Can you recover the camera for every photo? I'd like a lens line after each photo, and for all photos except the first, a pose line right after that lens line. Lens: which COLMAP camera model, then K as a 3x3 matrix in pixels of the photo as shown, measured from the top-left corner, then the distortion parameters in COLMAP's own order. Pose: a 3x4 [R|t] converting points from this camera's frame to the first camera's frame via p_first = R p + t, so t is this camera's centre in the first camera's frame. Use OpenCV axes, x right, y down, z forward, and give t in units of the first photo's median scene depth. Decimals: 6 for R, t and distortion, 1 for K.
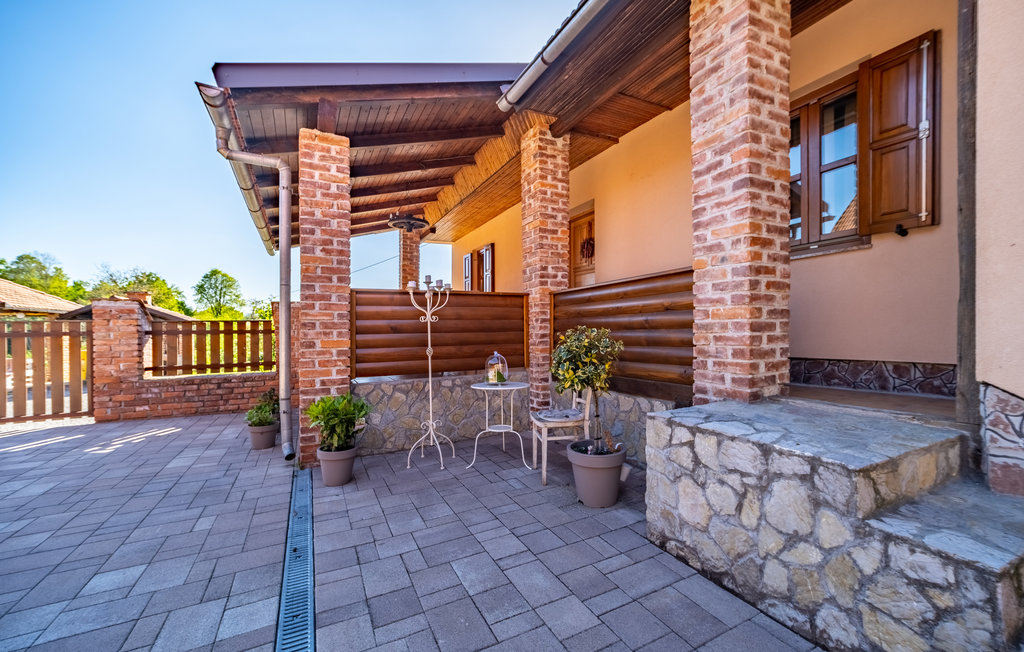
lens RADIAL K [[408.6, 0, 510.7], [0, 408.6, 321.1], [0, 0, 1]] dist [0.007856, -0.000013]
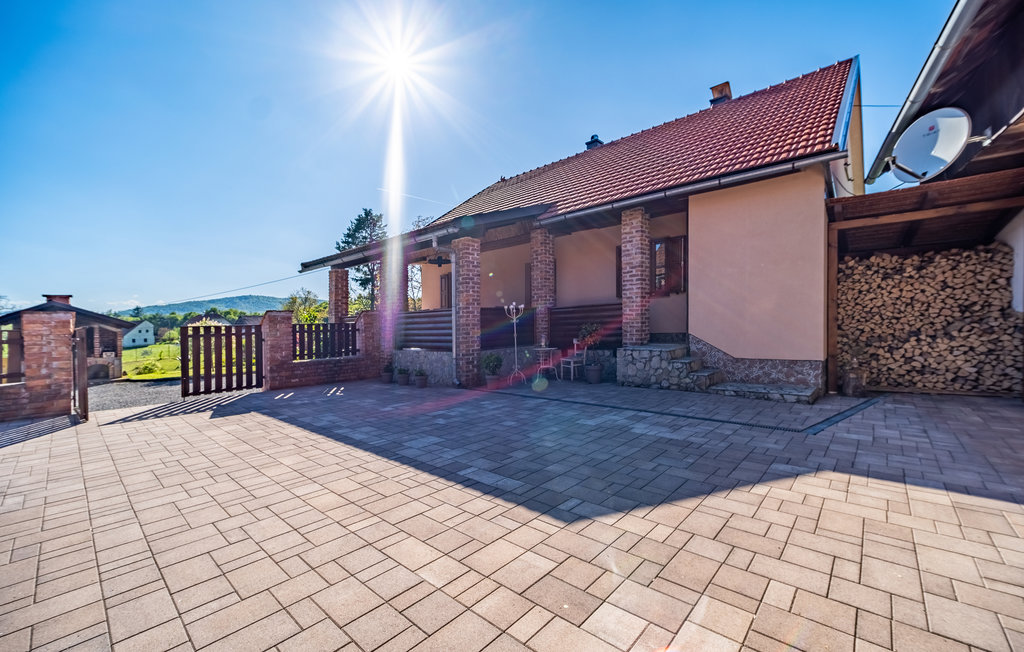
lens RADIAL K [[408.6, 0, 513.0], [0, 408.6, 326.6], [0, 0, 1]] dist [0.007856, -0.000013]
pose [[0.935985, -0.014952, 0.351723, -1.435359], [0.011640, 0.999866, 0.011530, -0.003130], [-0.351848, -0.006698, 0.936033, -1.606188]]
